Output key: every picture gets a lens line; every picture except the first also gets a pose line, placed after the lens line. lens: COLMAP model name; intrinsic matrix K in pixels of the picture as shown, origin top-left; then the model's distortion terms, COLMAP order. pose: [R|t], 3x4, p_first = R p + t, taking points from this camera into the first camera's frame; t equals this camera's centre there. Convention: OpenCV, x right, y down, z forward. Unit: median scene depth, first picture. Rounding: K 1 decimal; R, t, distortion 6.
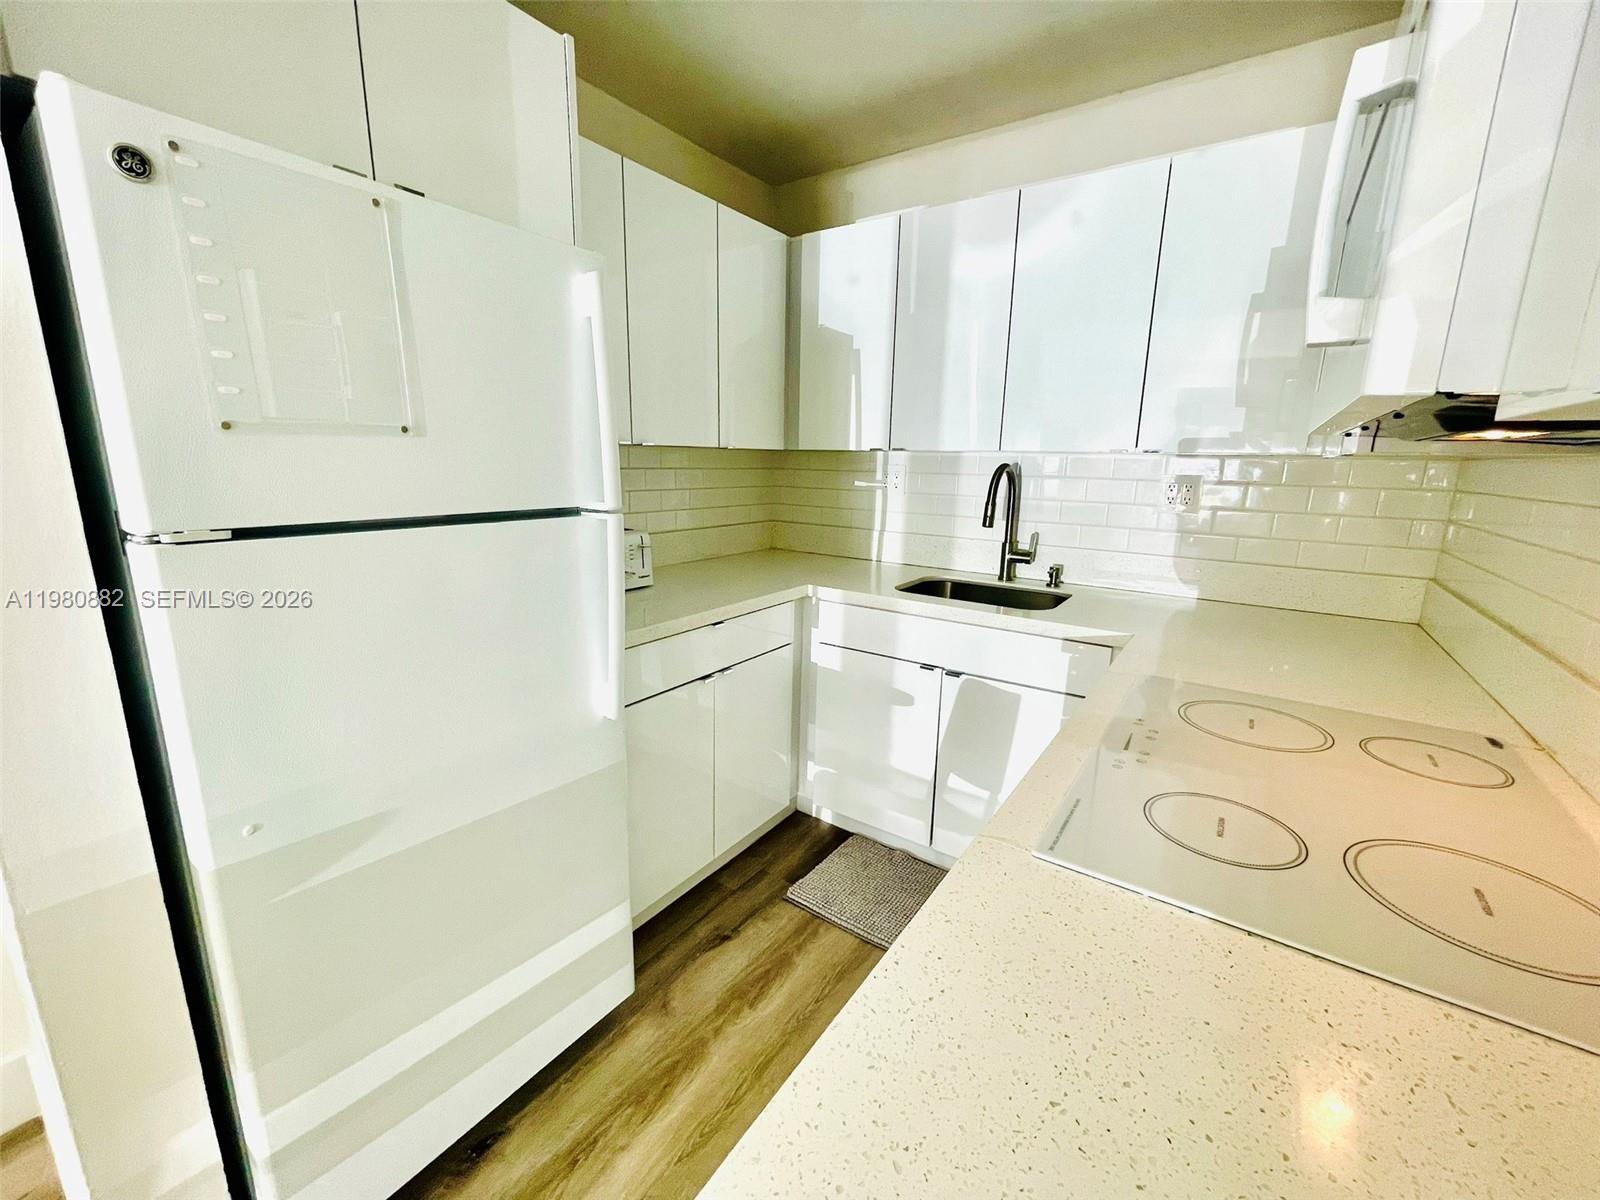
lens RADIAL K [[649.3, 0, 797.1], [0, 649.3, 599.2], [0, 0, 1]] dist [0.001062, -0.000265]
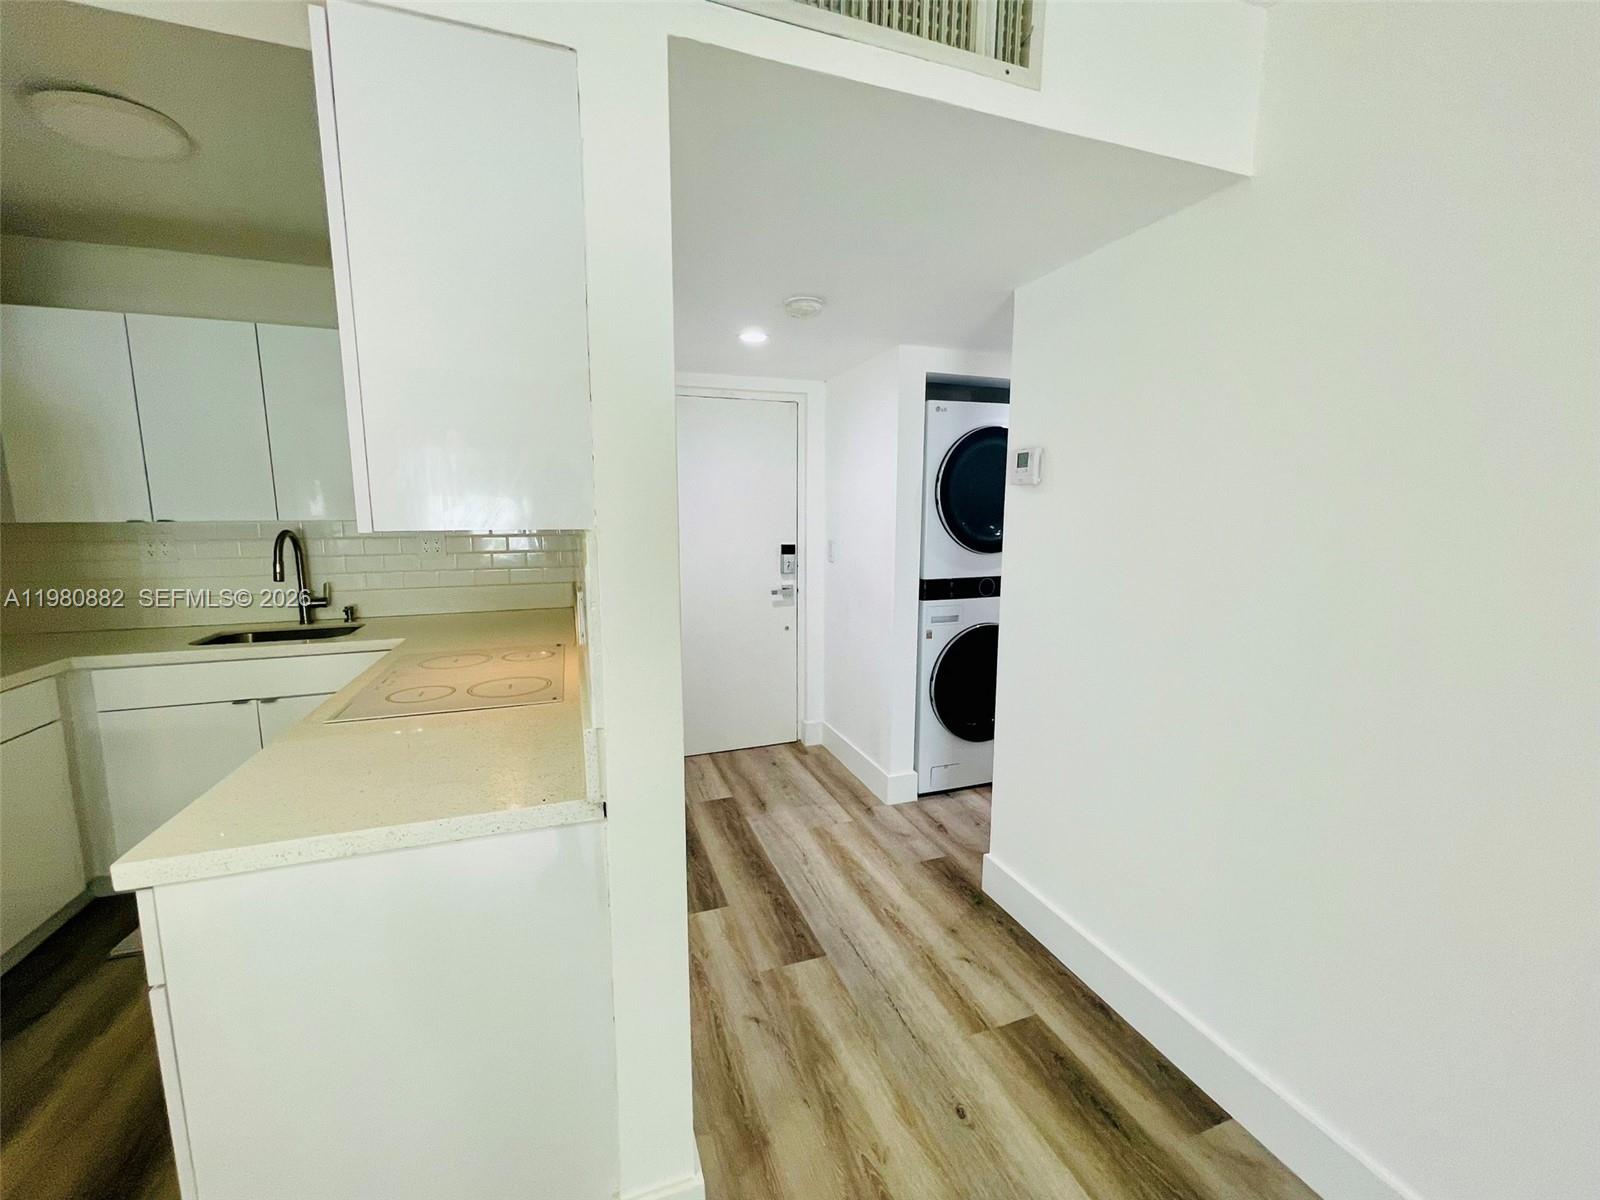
lens RADIAL K [[649.3, 0, 797.1], [0, 649.3, 599.2], [0, 0, 1]] dist [0.001062, -0.000265]
pose [[0.585699, -0.130470, 0.799959, -0.114738], [0.182204, 0.982893, 0.026903, 0.063696], [-0.789783, 0.129998, 0.599452, -0.483456]]
